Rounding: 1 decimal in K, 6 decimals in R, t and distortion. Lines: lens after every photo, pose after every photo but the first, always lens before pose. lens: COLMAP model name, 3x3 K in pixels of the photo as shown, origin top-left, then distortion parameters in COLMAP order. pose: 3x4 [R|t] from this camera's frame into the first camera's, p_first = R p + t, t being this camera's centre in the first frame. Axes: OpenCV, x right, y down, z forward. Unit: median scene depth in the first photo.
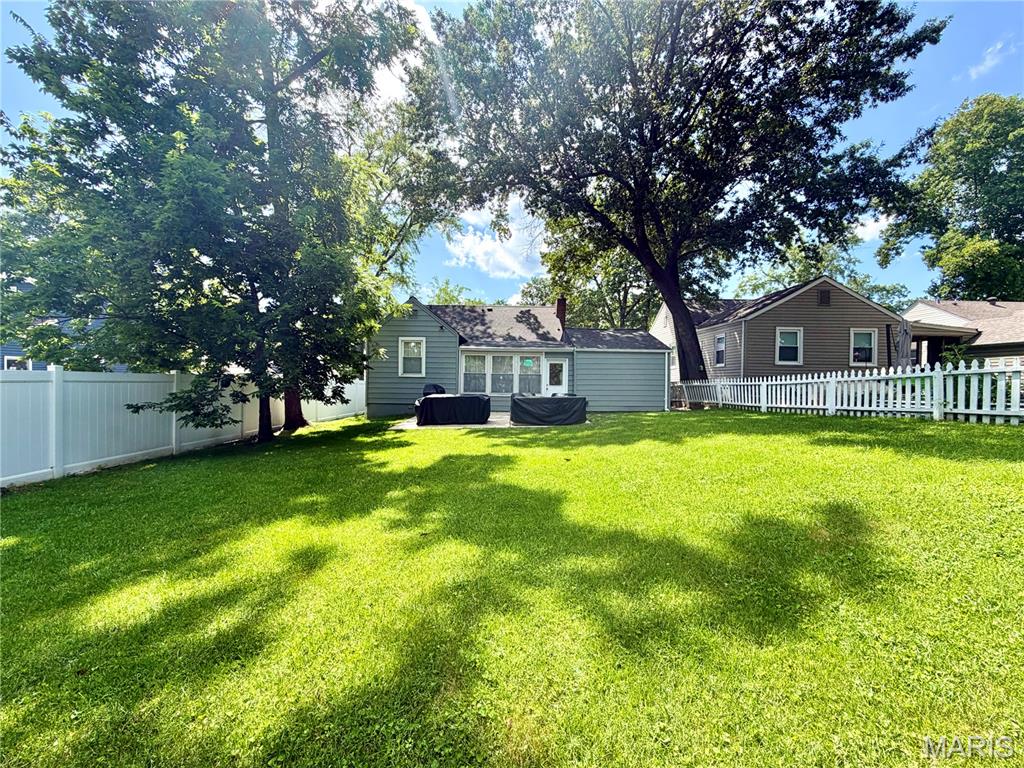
lens RADIAL K [[411.8, 0, 517.2], [0, 411.8, 384.9], [0, 0, 1]] dist [0.000600, 0.000249]
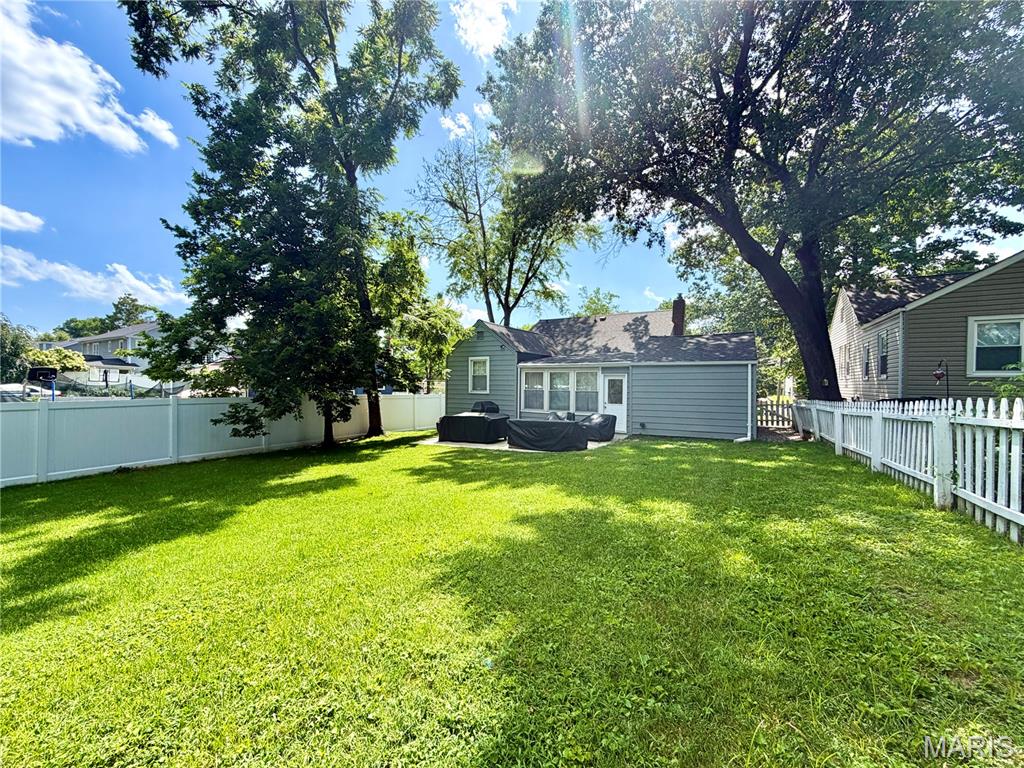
lens RADIAL K [[411.8, 0, 513.0], [0, 411.8, 385.3], [0, 0, 1]] dist [0.000600, 0.000249]
pose [[0.861691, -0.002976, -0.507424, 0.369158], [-0.002354, 0.999949, -0.009862, -0.030741], [0.507427, 0.009693, 0.861640, 0.115456]]
